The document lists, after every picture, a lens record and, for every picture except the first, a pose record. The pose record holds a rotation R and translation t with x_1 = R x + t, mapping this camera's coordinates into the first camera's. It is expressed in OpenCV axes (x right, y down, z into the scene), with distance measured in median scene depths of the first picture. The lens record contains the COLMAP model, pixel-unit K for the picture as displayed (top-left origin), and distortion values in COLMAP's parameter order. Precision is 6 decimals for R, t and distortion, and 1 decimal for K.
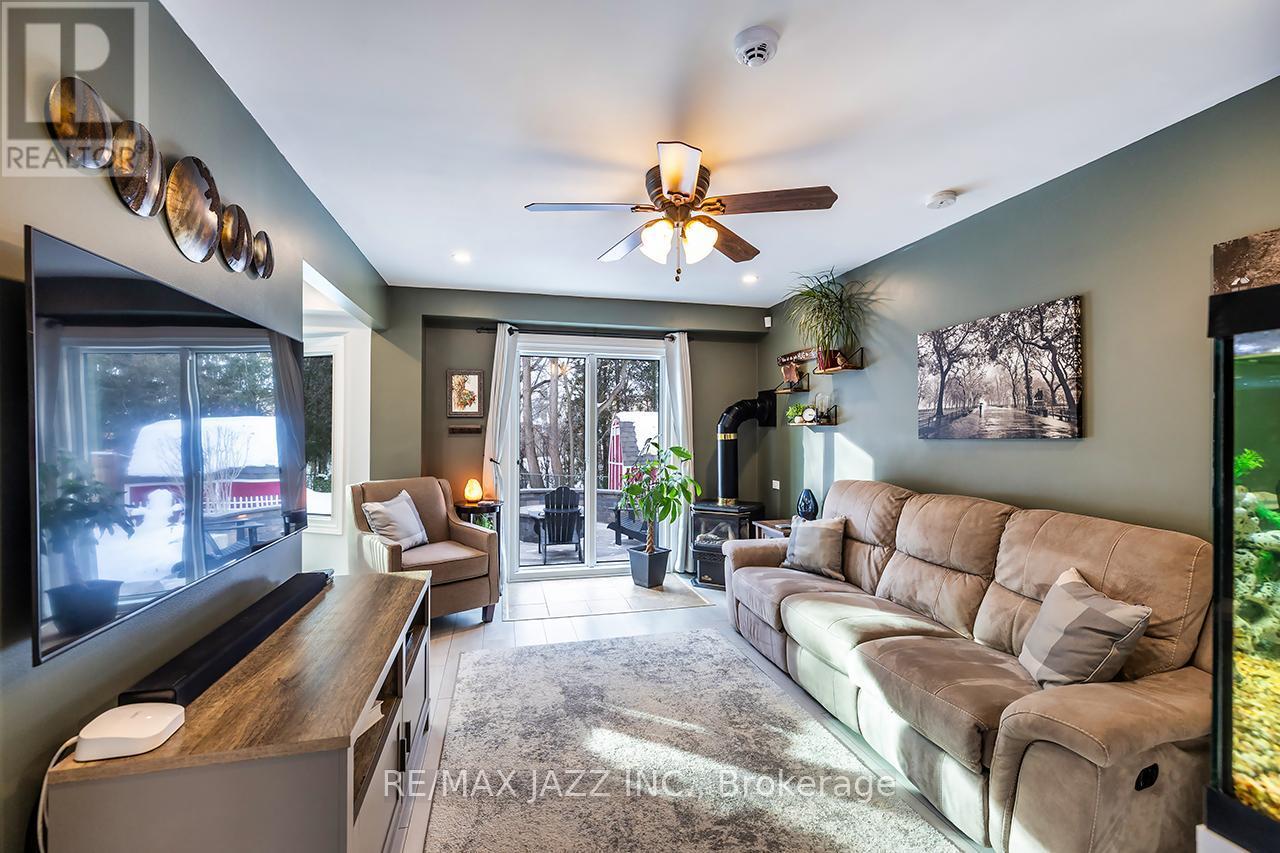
lens RADIAL K [[545.3, 0, 635.6], [0, 545.3, 429.6], [0, 0, 1]] dist [-0.002130, 0.000242]
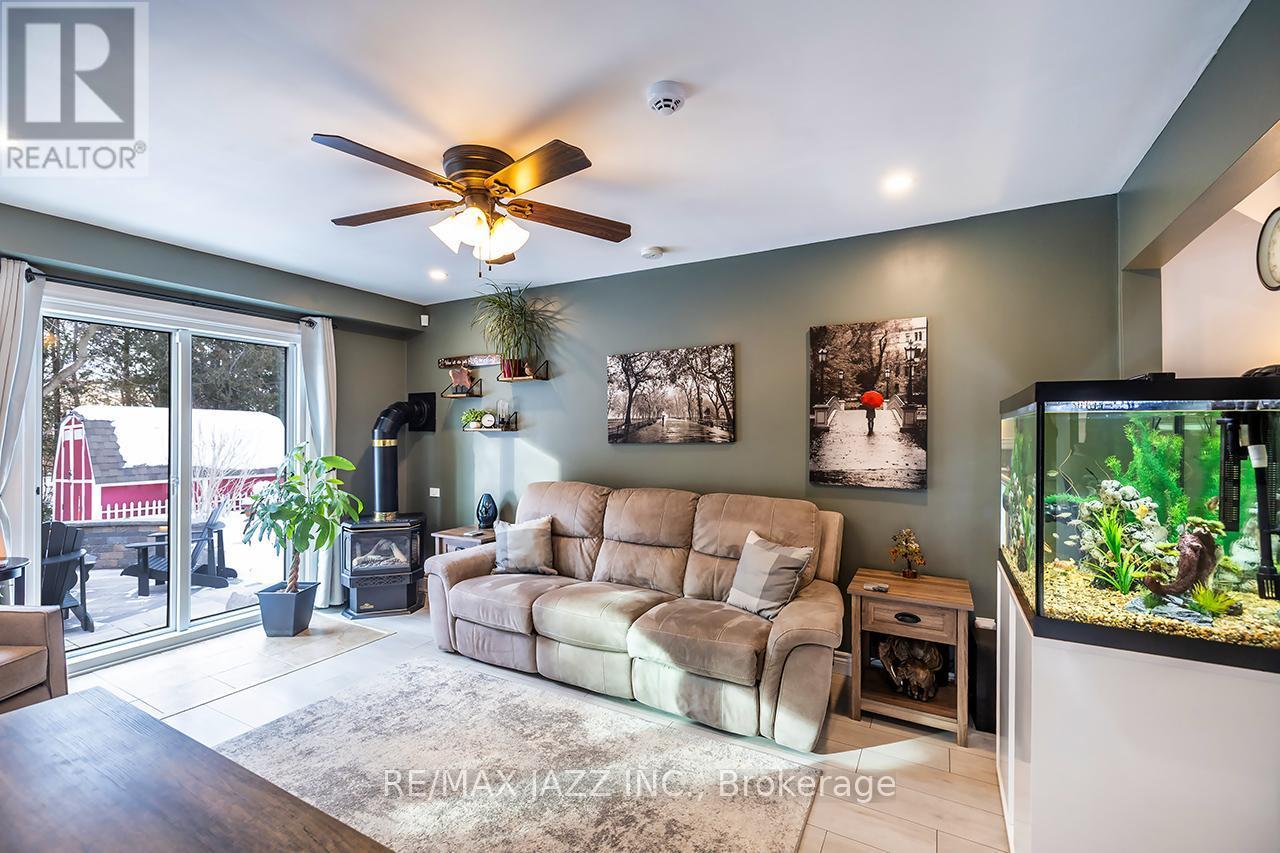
lens RADIAL K [[545.3, 0, 638.0], [0, 545.3, 432.0], [0, 0, 1]] dist [-0.002130, 0.000242]
pose [[0.683117, -0.002385, 0.730305, -0.321966], [-0.000039, 0.999995, 0.003303, -0.012515], [-0.730309, -0.002285, 0.683113, 0.143588]]
